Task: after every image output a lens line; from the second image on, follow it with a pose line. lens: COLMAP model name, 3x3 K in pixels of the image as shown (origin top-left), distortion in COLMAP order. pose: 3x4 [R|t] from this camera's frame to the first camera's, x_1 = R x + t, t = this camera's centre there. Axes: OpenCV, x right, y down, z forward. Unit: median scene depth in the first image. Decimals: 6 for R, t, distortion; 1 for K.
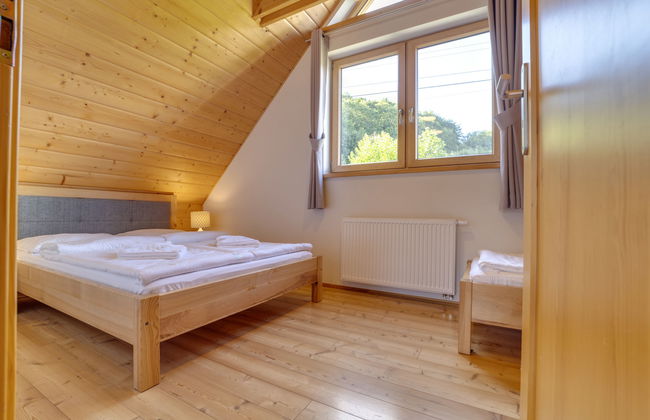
lens RADIAL K [[283.8, 0, 321.7], [0, 283.8, 213.8], [0, 0, 1]] dist [-0.045427, 0.013619]
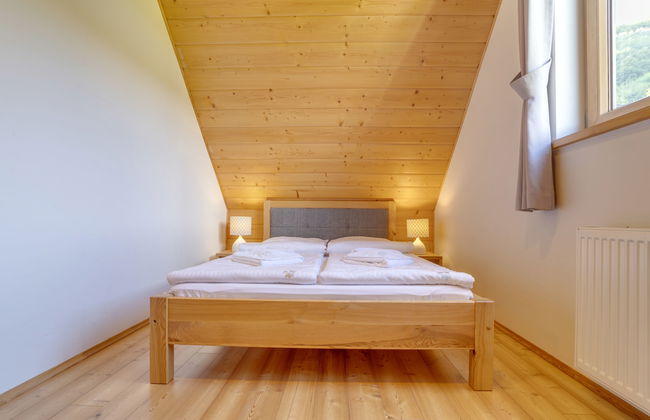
lens RADIAL K [[290.1, 0, 330.3], [0, 290.1, 217.4], [0, 0, 1]] dist [-0.049345, 0.015542]
pose [[0.477492, -0.015876, -0.878493, 0.295809], [-0.001880, 0.999816, -0.019090, 0.007707], [0.878634, 0.010767, 0.477374, 0.482259]]
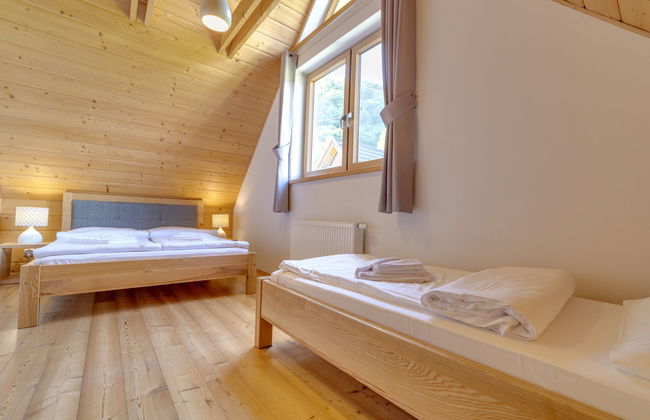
lens RADIAL K [[282.9, 0, 362.6], [0, 282.9, 213.9], [0, 0, 1]] dist [-0.047933, 0.014149]
pose [[0.953697, 0.010888, -0.300573, 0.700693], [-0.018093, 0.999612, -0.021199, 0.008606], [0.300226, 0.025656, 0.953523, 0.061016]]
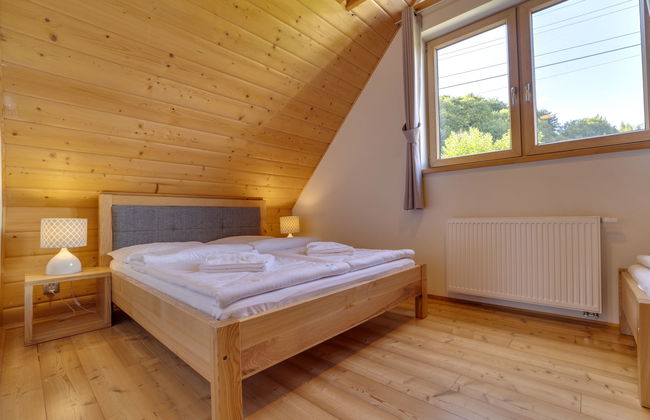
lens RADIAL K [[282.9, 0, 362.6], [0, 282.9, 213.9], [0, 0, 1]] dist [-0.047933, 0.014149]
pose [[0.987050, -0.030692, -0.157452, -0.046999], [0.029393, 0.999512, -0.010568, 0.001573], [0.157699, 0.005803, 0.987470, 0.125552]]
